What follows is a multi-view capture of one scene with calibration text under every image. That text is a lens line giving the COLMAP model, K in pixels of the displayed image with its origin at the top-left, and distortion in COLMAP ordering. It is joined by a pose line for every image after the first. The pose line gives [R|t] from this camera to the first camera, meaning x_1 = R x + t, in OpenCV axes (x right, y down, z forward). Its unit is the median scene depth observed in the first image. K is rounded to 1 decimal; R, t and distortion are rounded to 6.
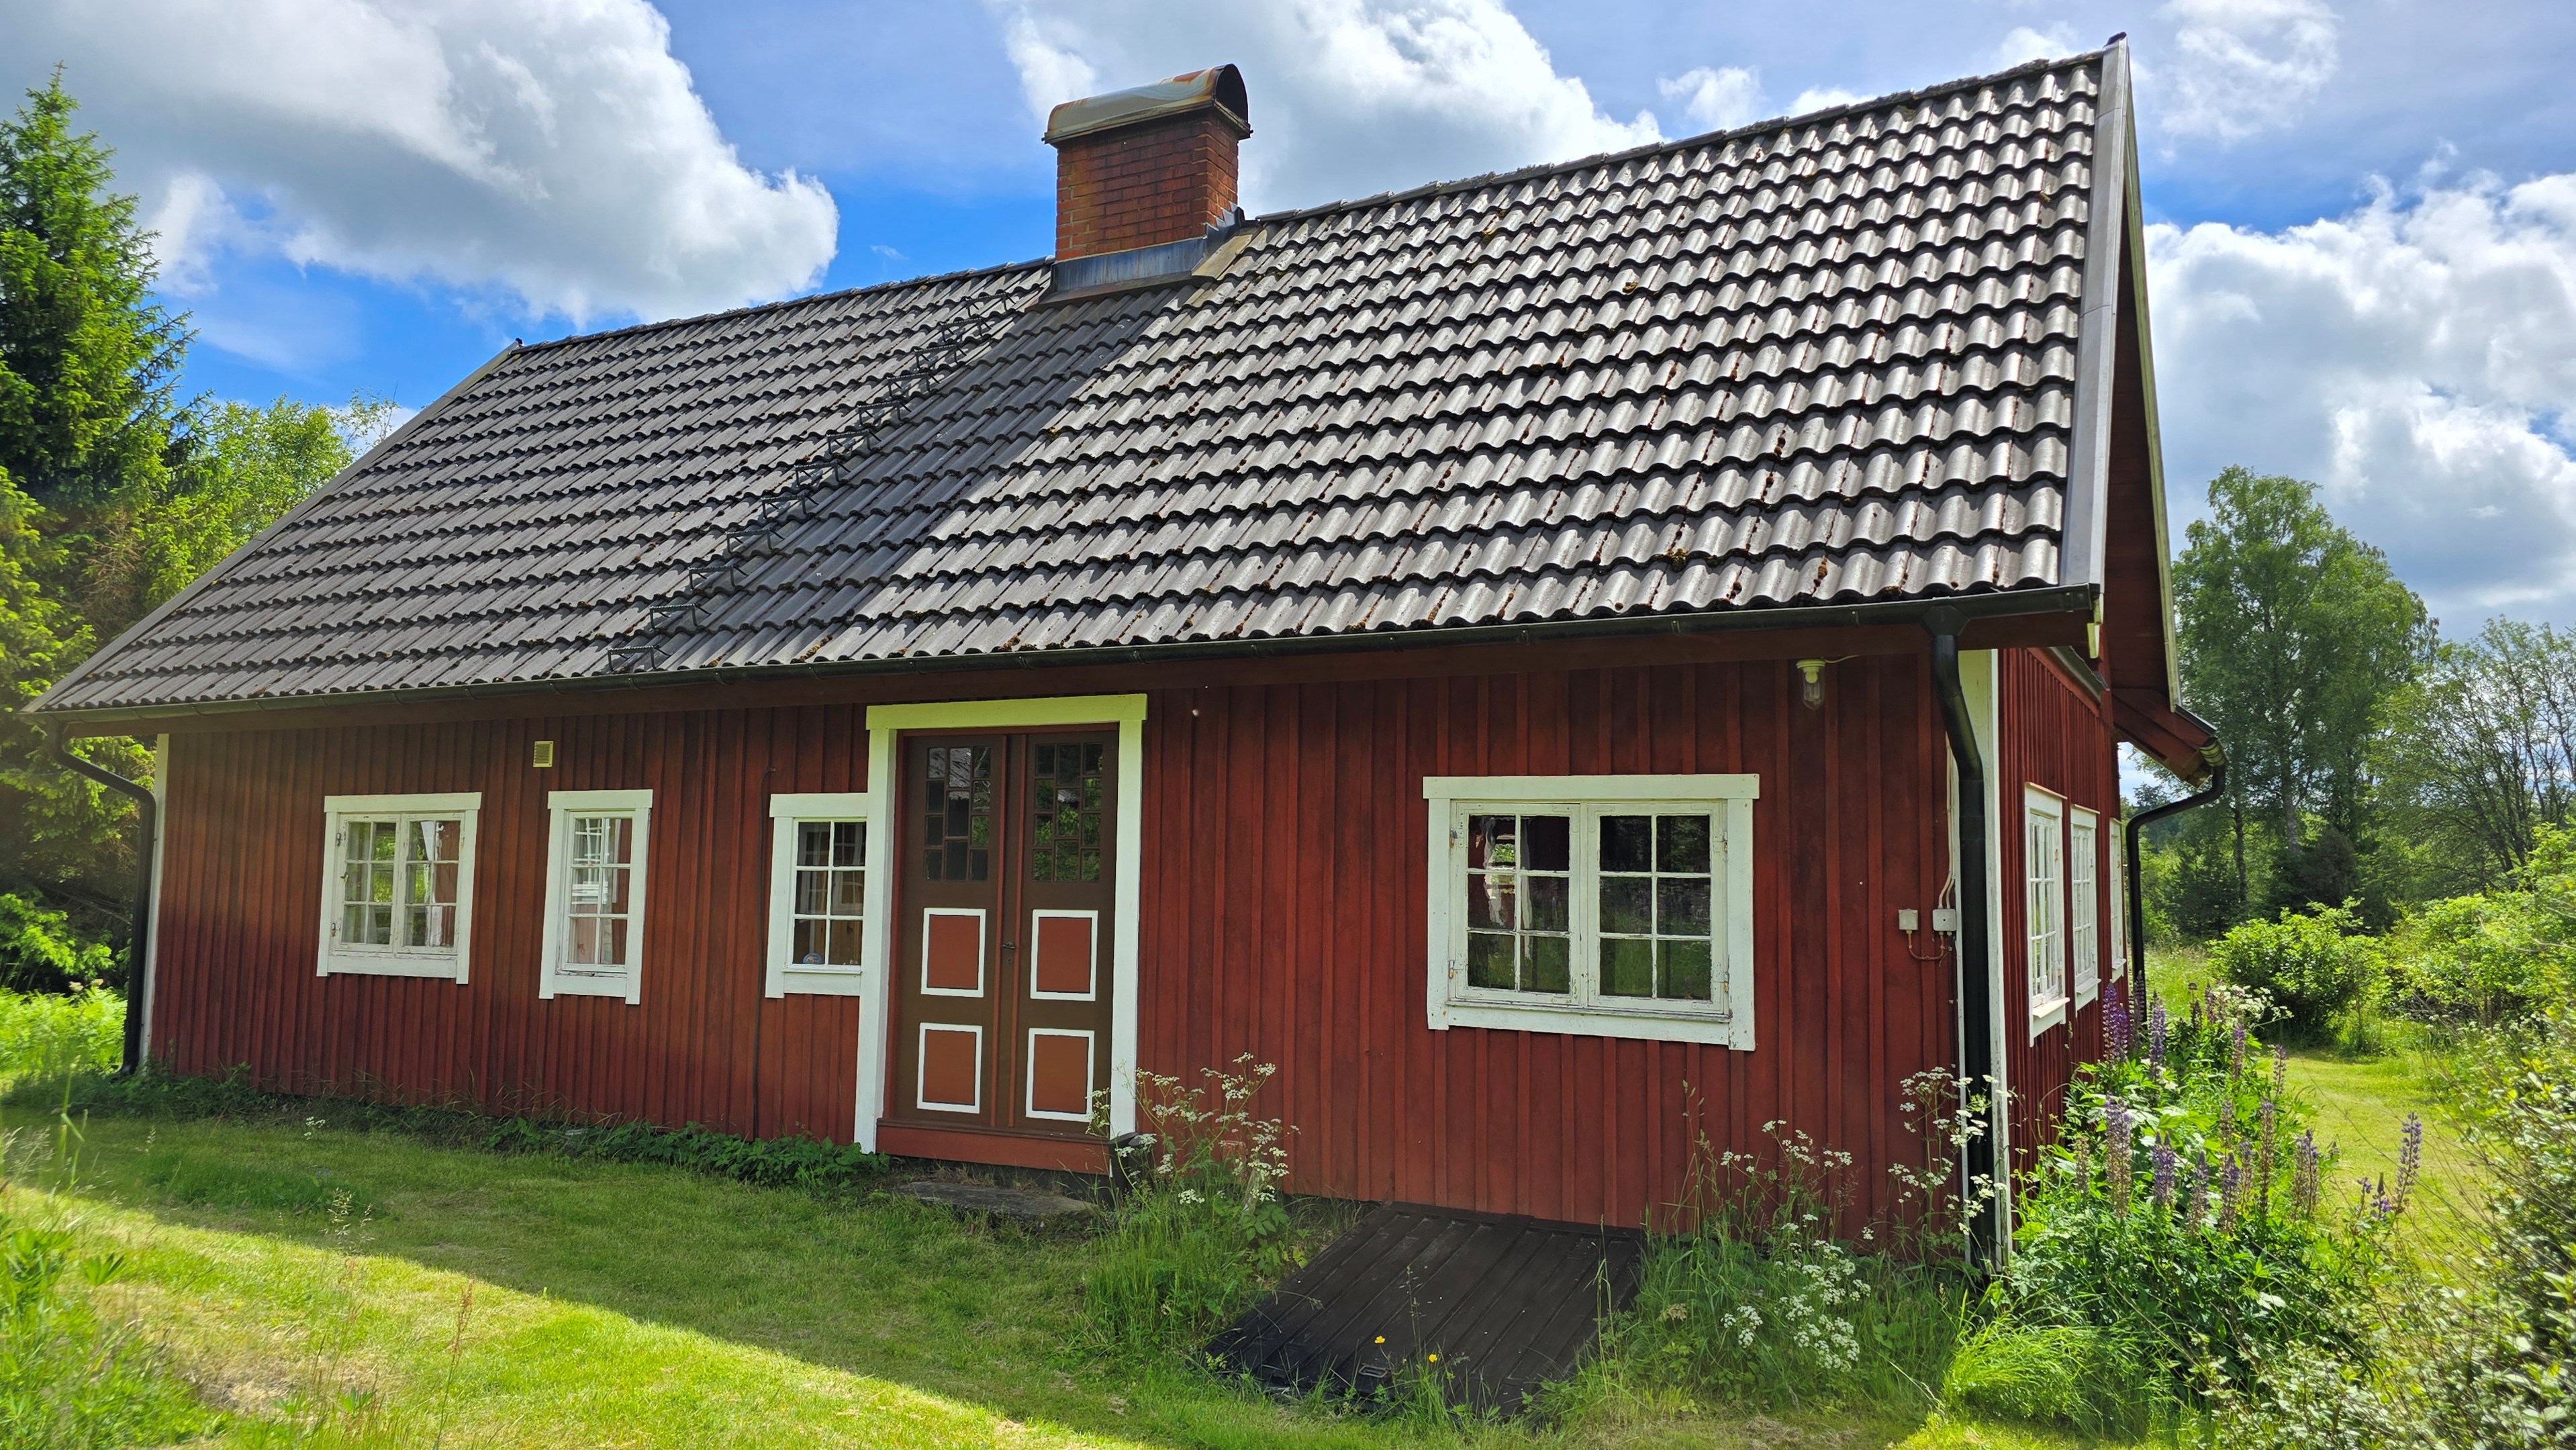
lens RADIAL K [[1724.0, 0, 1337.7], [0, 1724.0, 717.3], [0, 0, 1]] dist [0.060949, -0.058501]
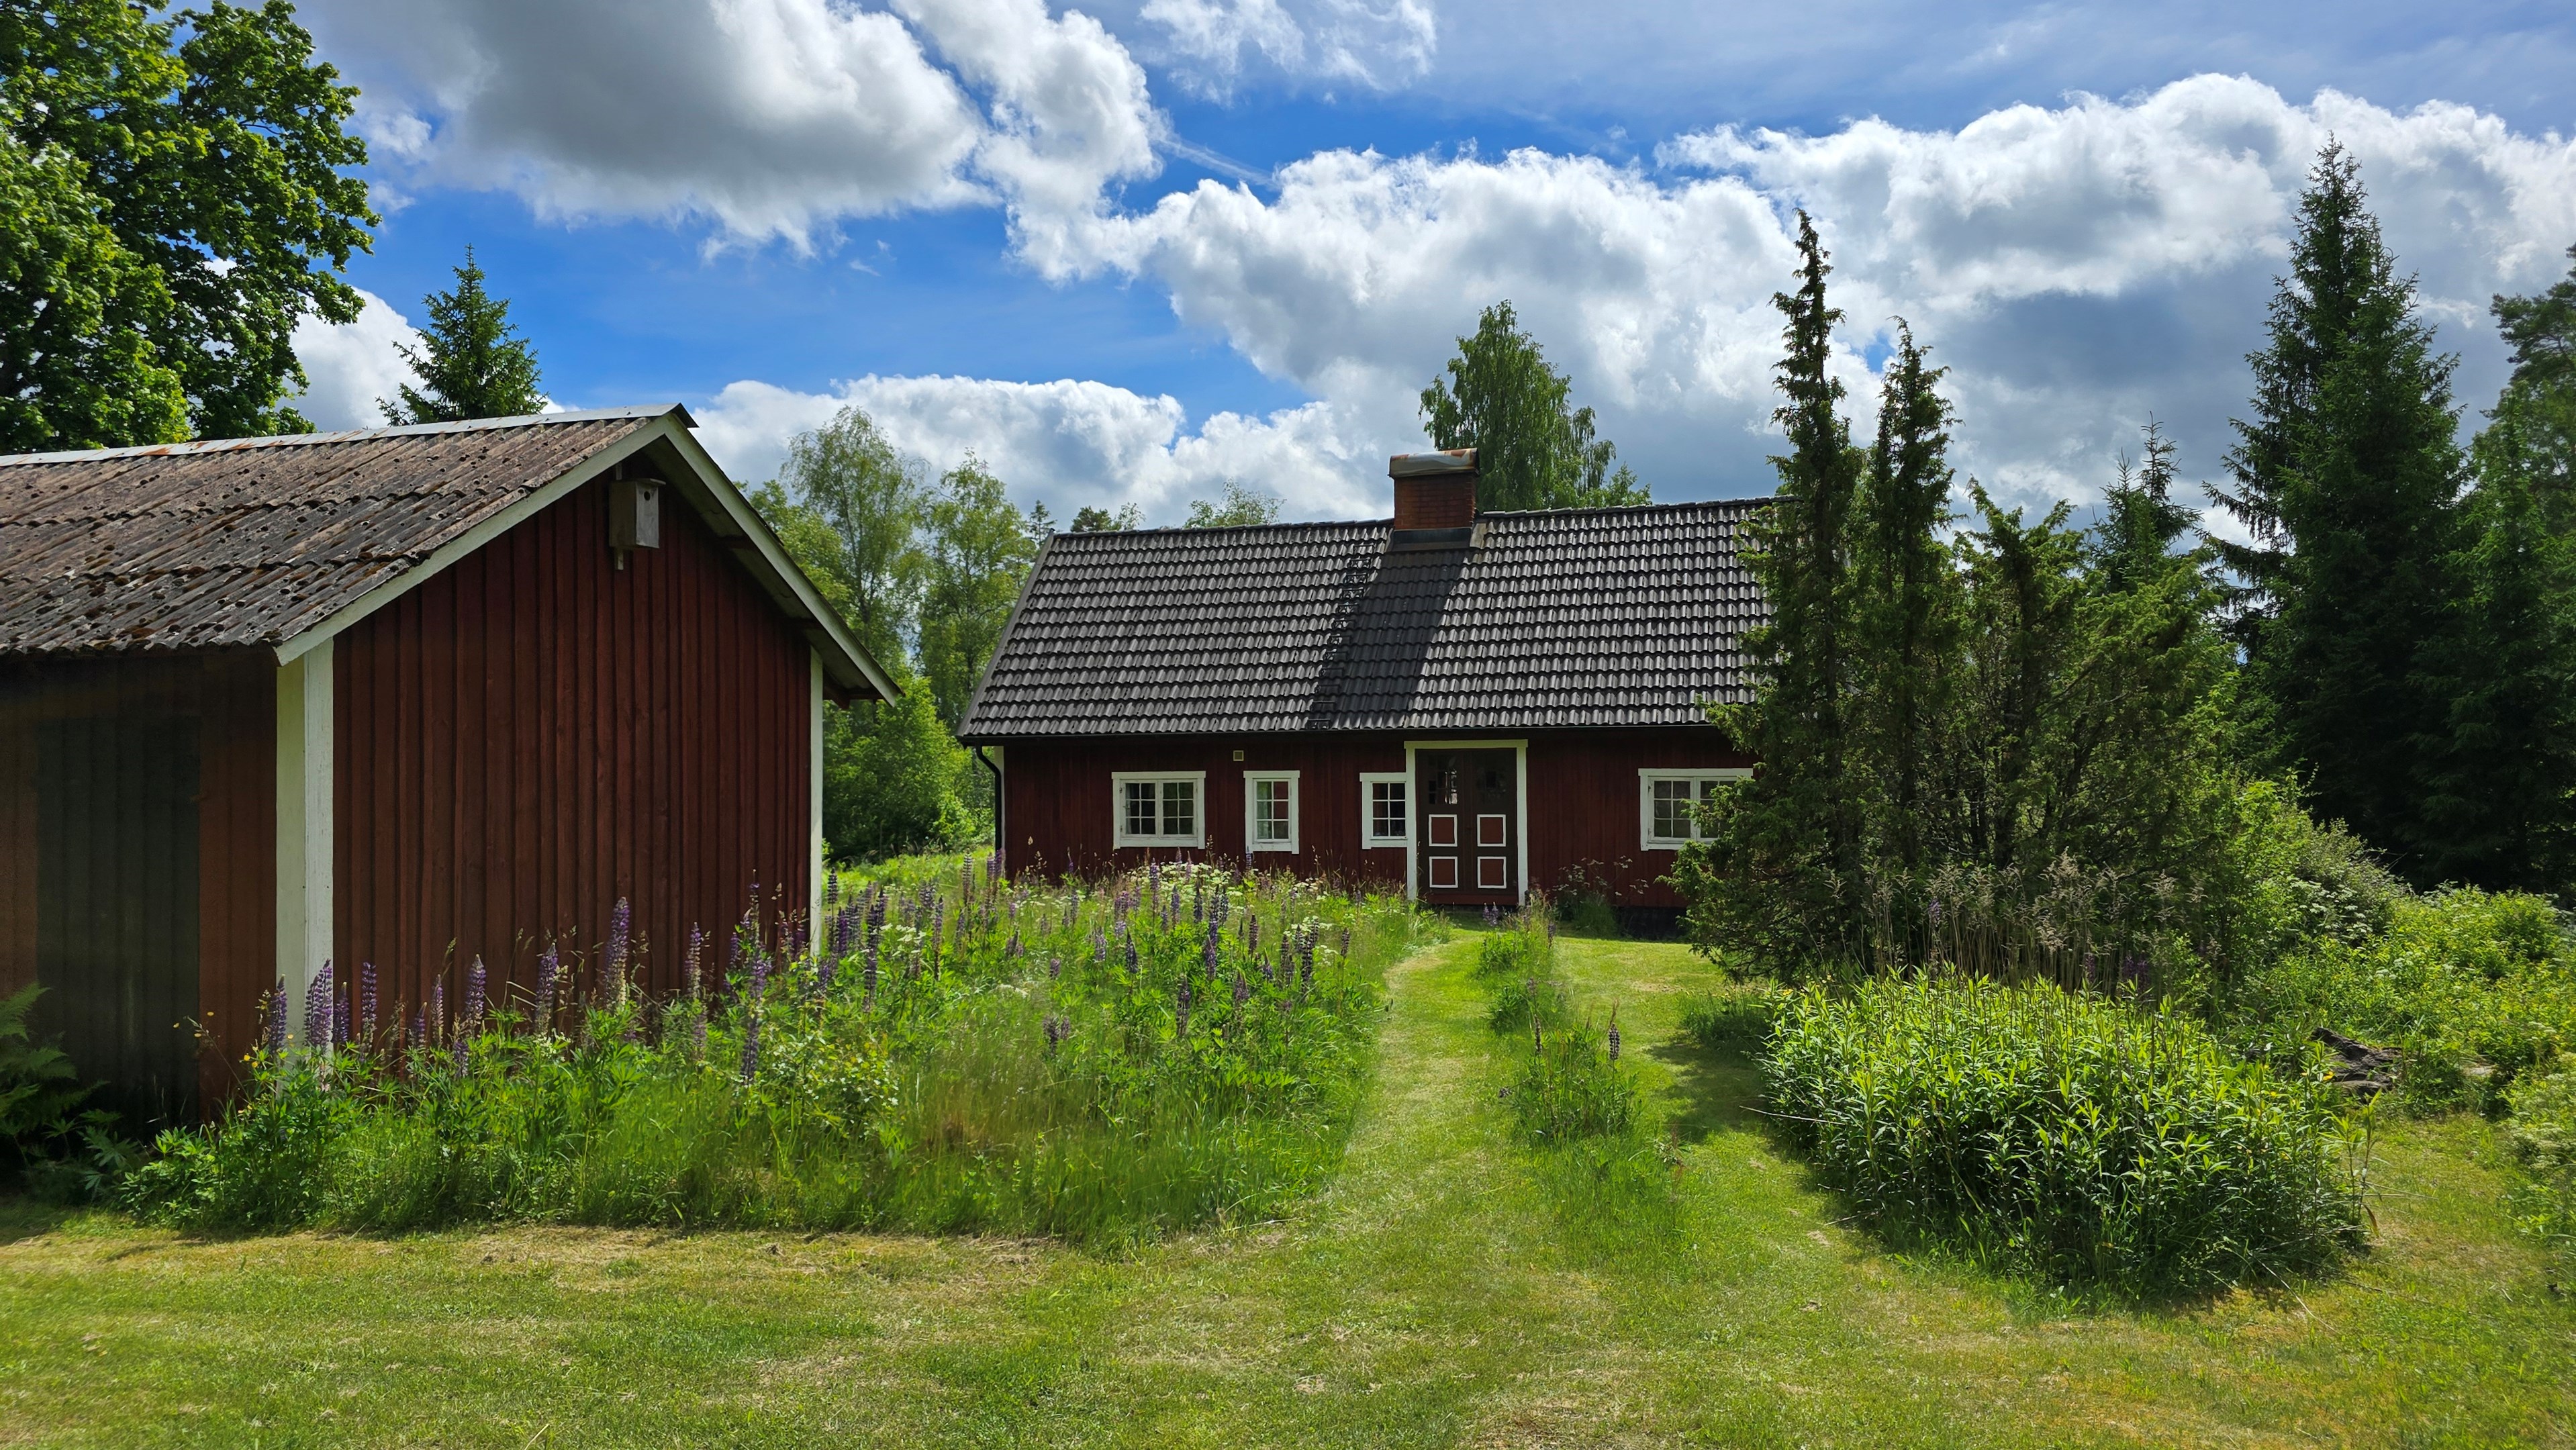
lens RADIAL K [[1708.4, 0, 1271.0], [0, 1708.4, 763.9], [0, 0, 1]] dist [0.116150, -0.110928]
pose [[0.982471, -0.017899, 0.185553, -0.987272], [0.001265, 0.995997, 0.089377, -0.211271], [-0.186410, -0.087576, 0.978561, -1.584301]]
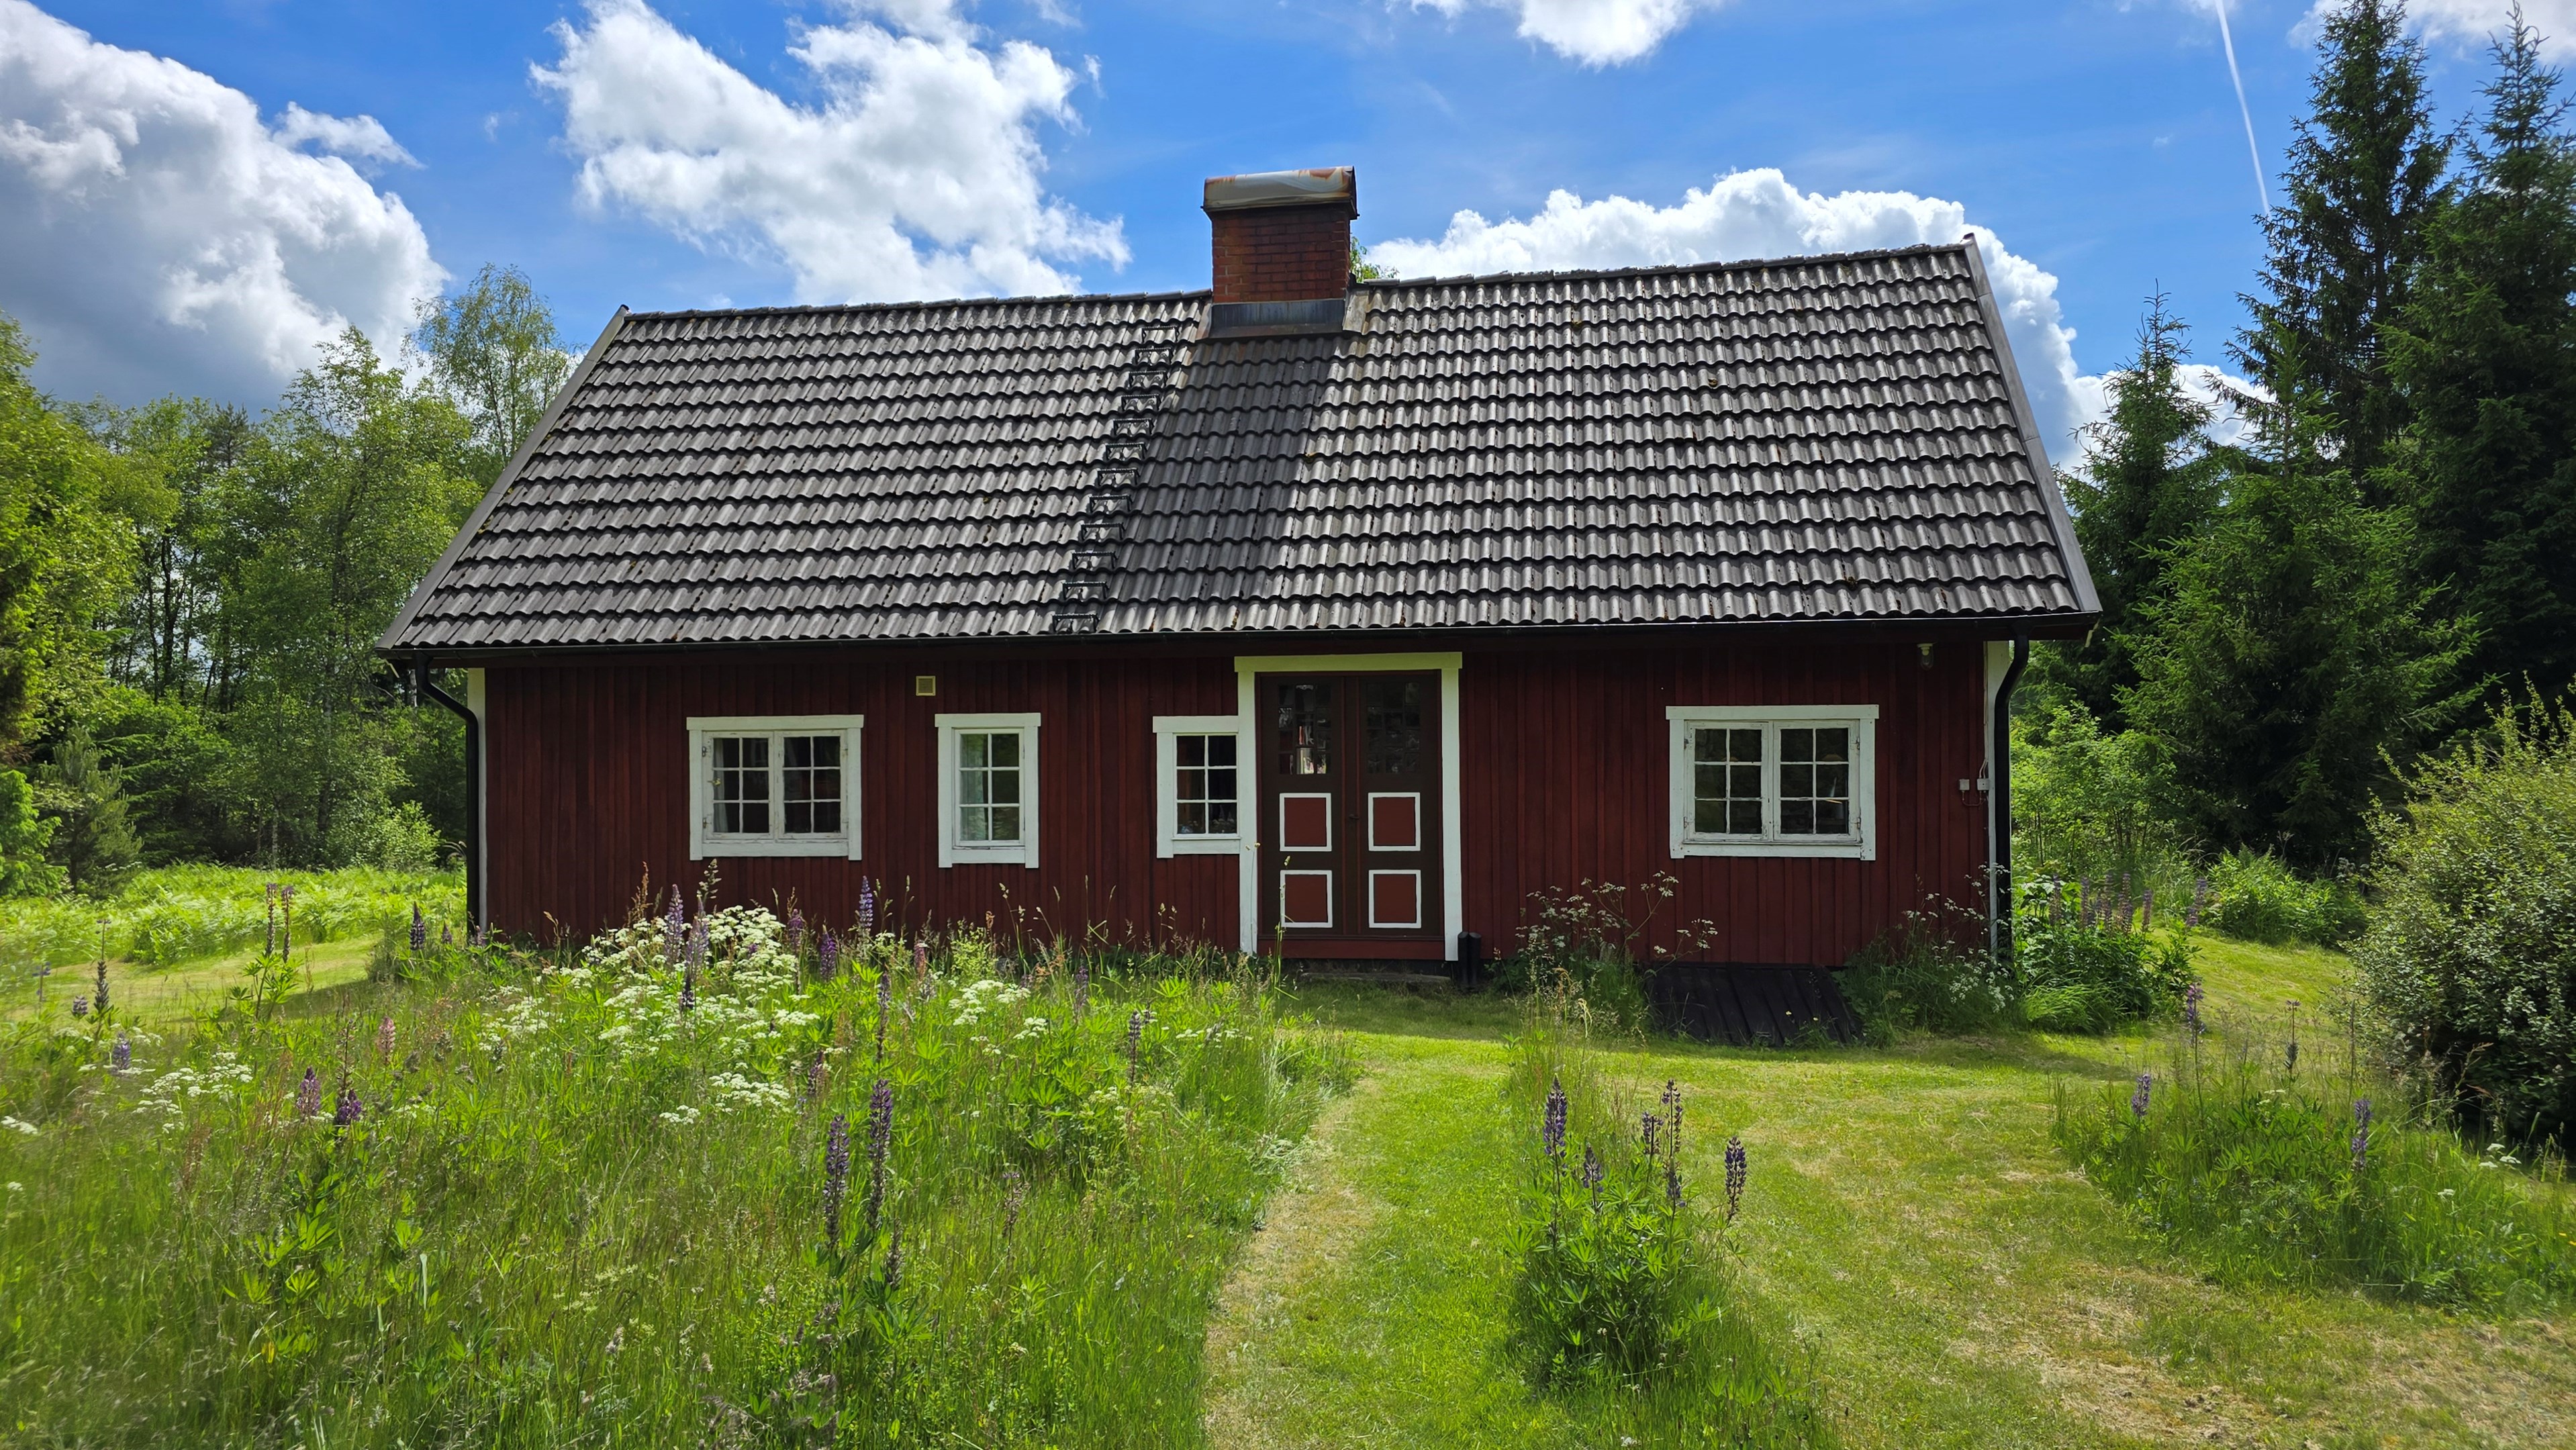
lens RADIAL K [[1676.3, 0, 1305.7], [0, 1676.3, 735.1], [0, 0, 1]] dist [0.143606, -0.357555]
pose [[0.949209, -0.018409, 0.314108, -0.671900], [-0.009226, 0.996230, 0.086265, -0.063262], [-0.314511, -0.084781, 0.945460, -0.355774]]
